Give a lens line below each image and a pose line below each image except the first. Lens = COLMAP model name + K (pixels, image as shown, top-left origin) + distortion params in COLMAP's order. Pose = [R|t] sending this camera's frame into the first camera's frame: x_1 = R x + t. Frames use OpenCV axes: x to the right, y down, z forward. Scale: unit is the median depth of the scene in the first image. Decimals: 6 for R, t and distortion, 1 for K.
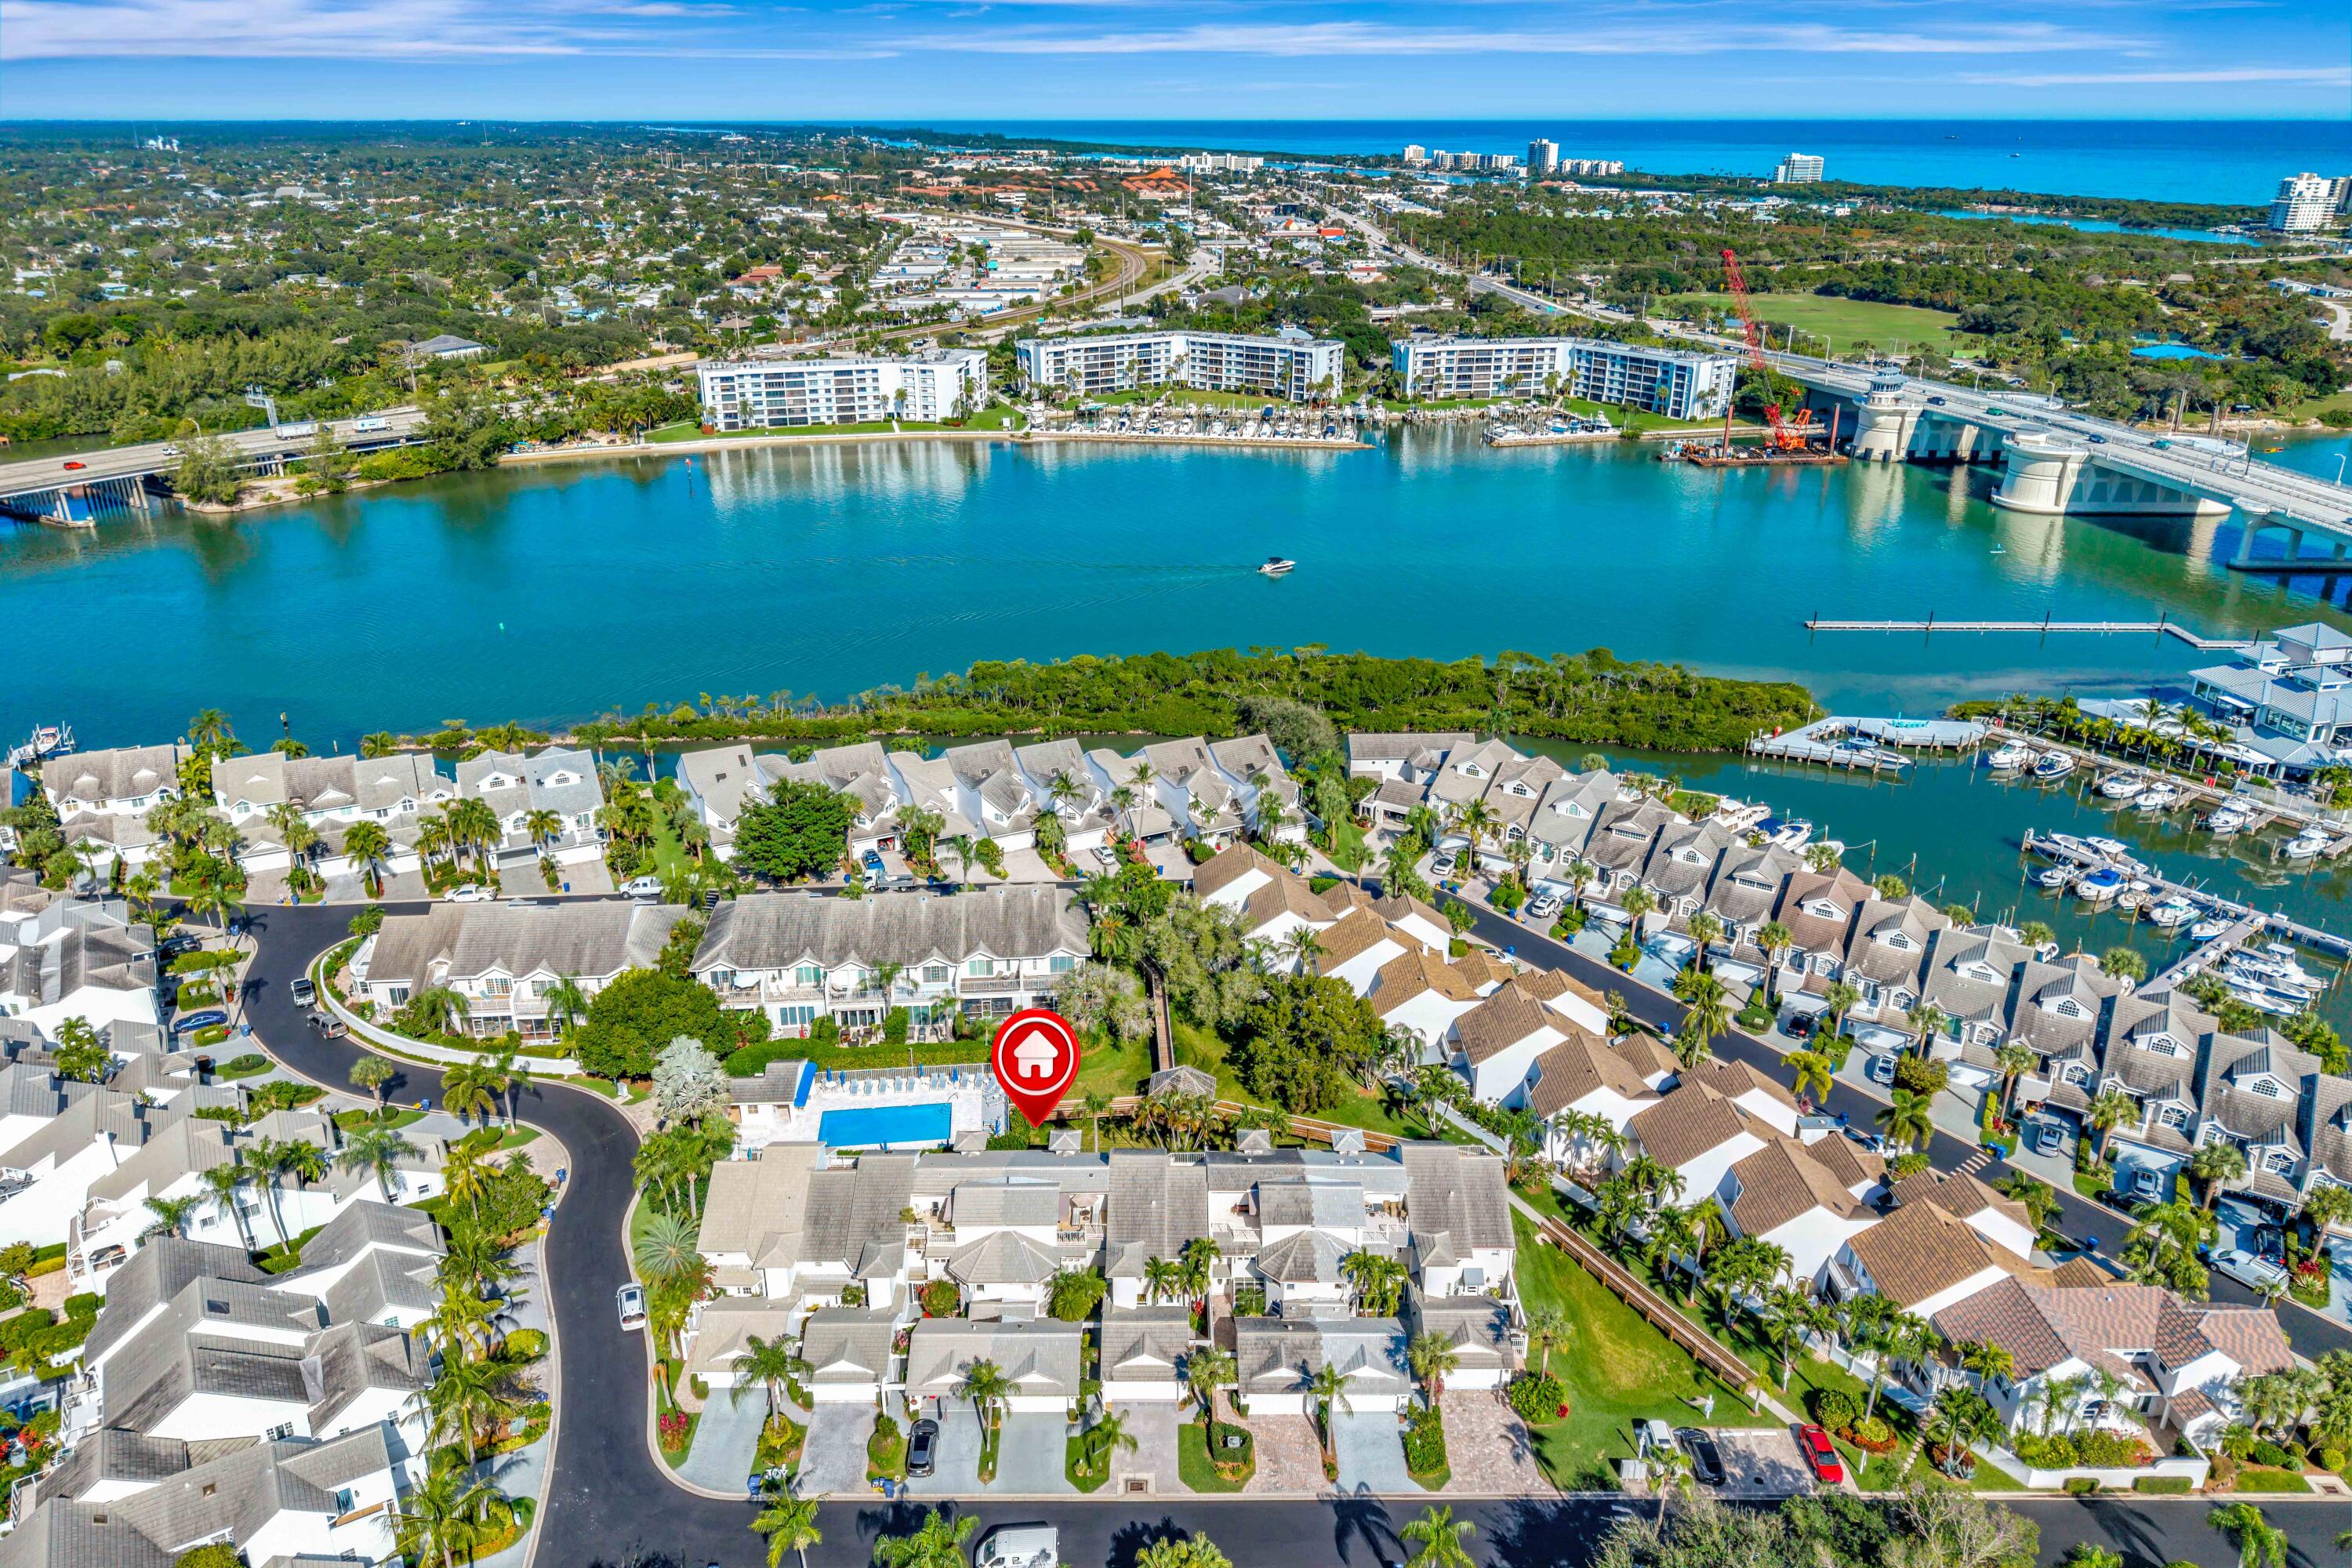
lens RADIAL K [[1609.0, 0, 1166.1], [0, 1609.0, 802.7], [0, 0, 1]] dist [0.020661, -0.029636]
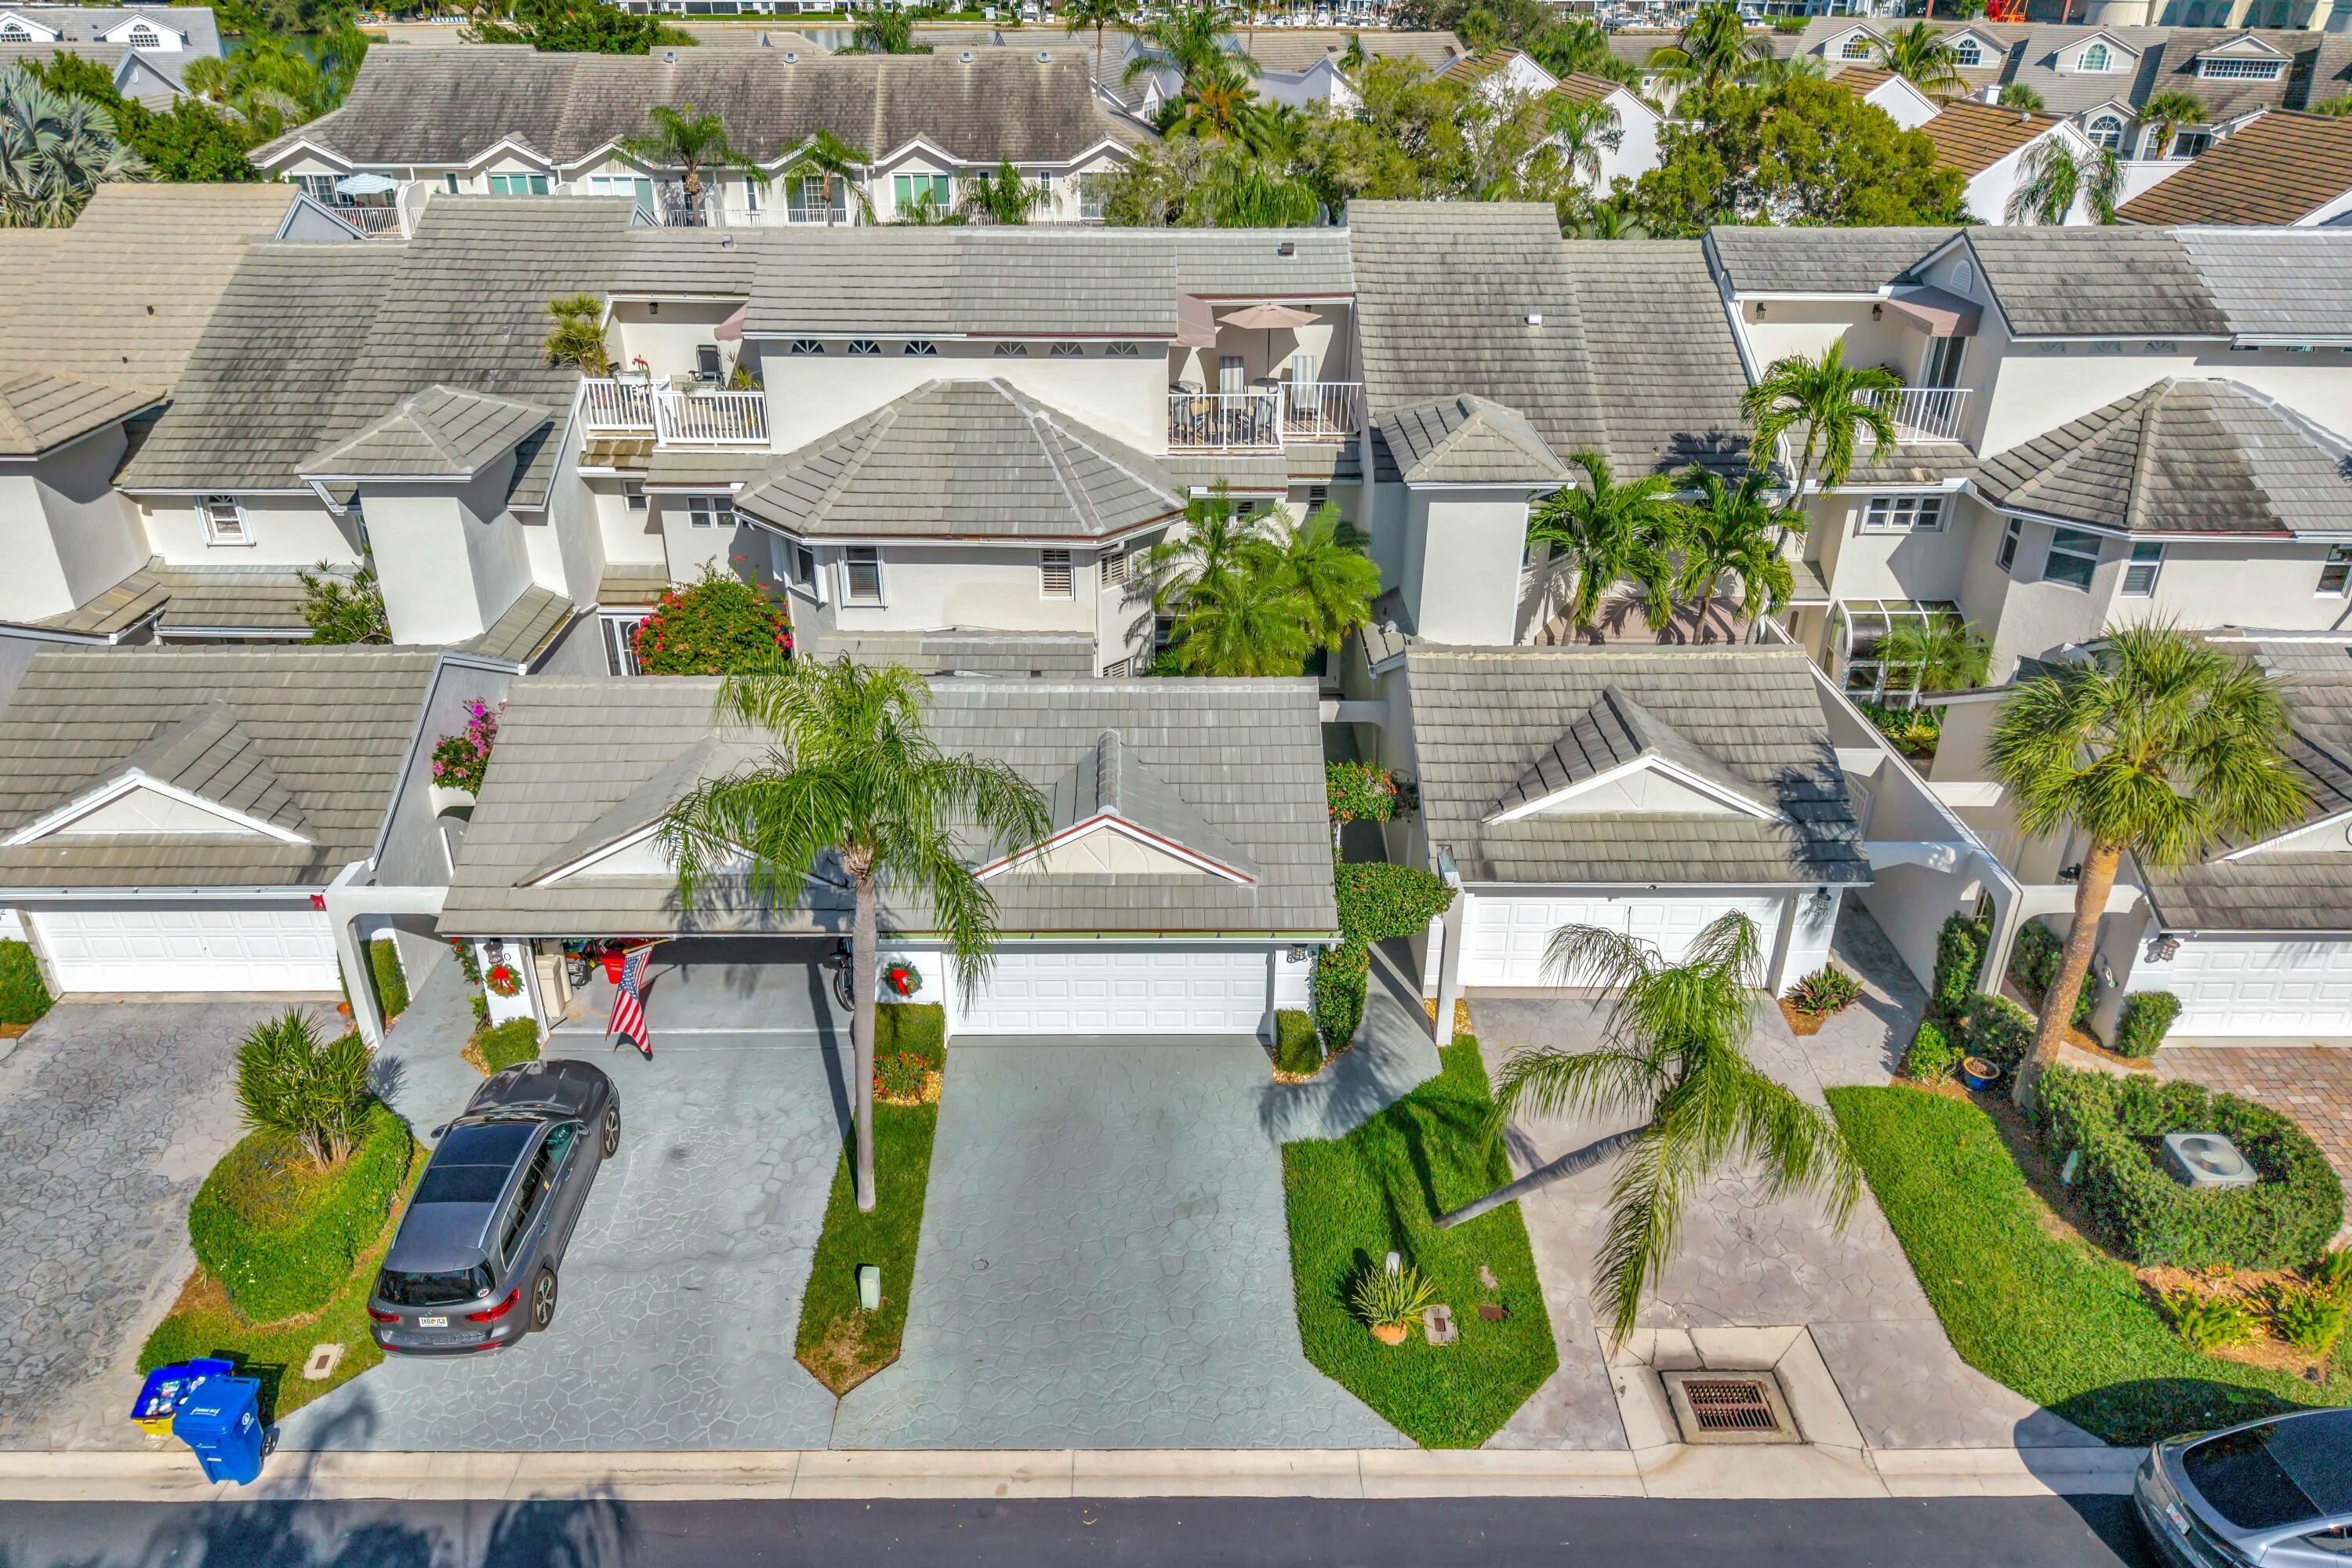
lens RADIAL K [[1609.0, 0, 1153.3], [0, 1609.0, 769.1], [0, 0, 1]] dist [0.020661, -0.029636]
pose [[0.999997, 0.000307, -0.002225, -0.018555], [-0.000159, 0.997816, 0.066051, 0.082302], [0.002240, -0.066050, 0.997814, 0.198663]]
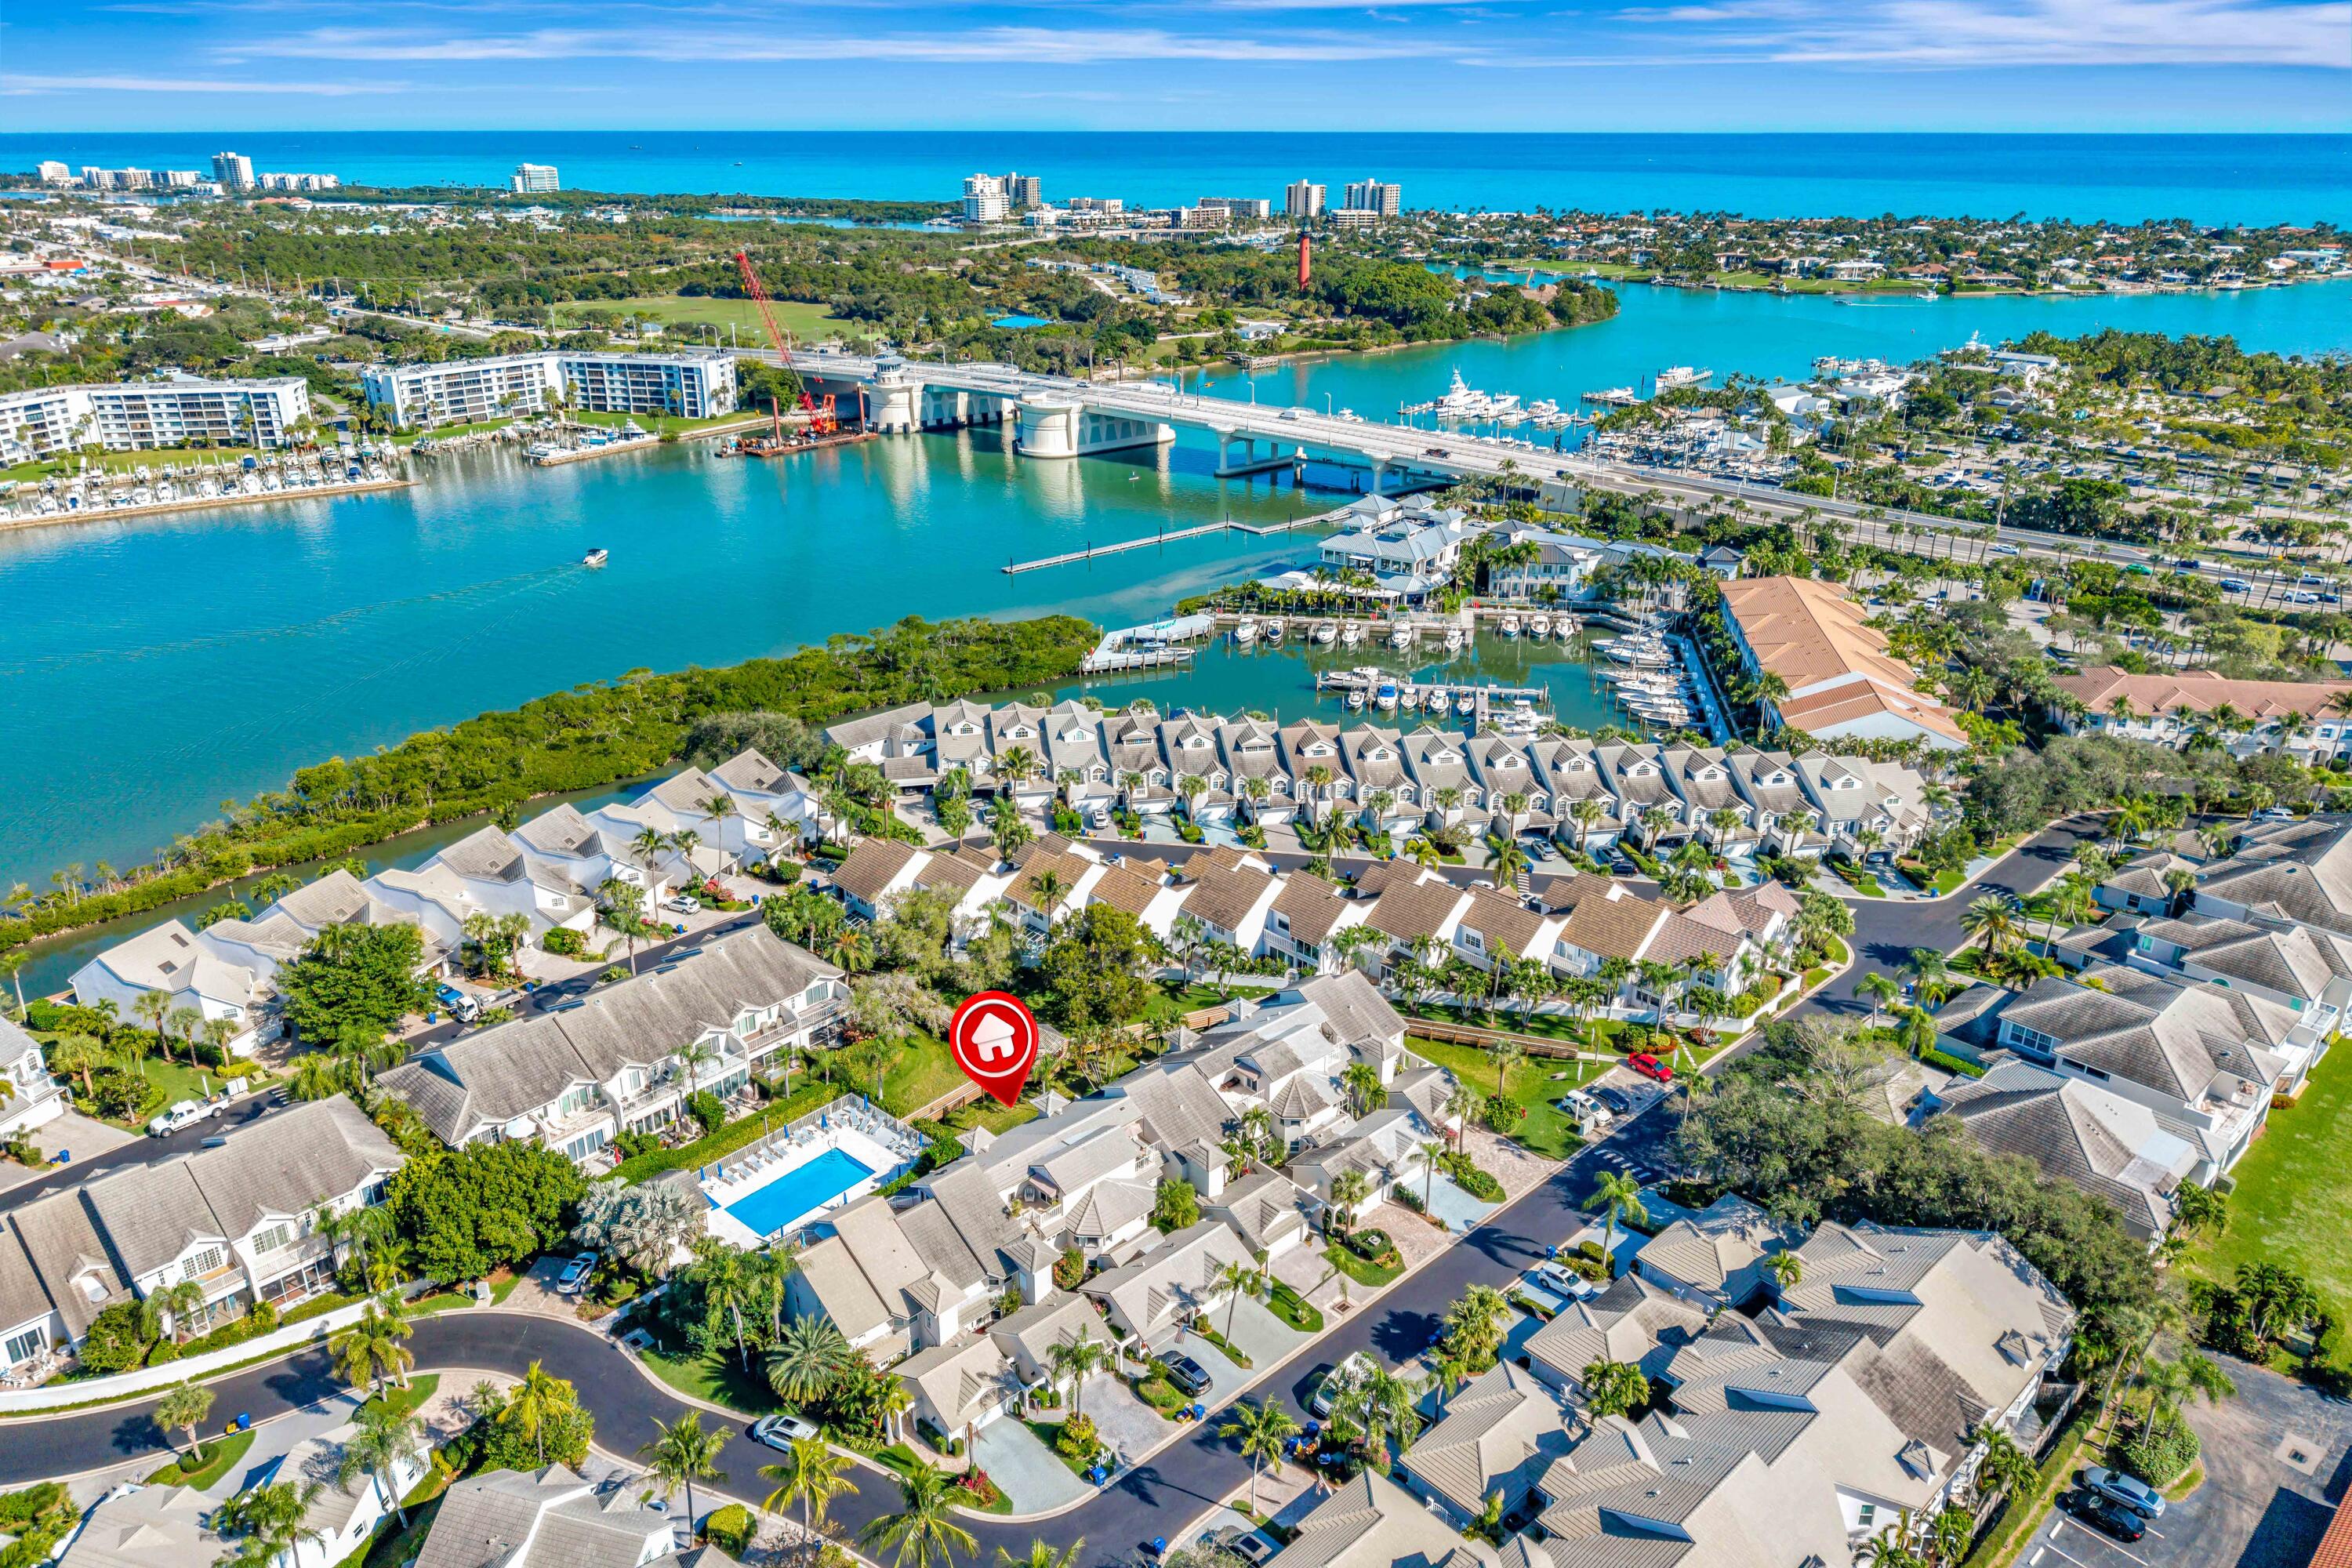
lens RADIAL K [[1609.0, 0, 1217.3], [0, 1609.0, 755.7], [0, 0, 1]] dist [0.020661, -0.029636]
pose [[0.727533, -0.247612, 0.639831, -0.172355], [0.267112, 0.961244, 0.068272, -0.013977], [-0.631939, 0.121236, 0.765477, 0.030034]]
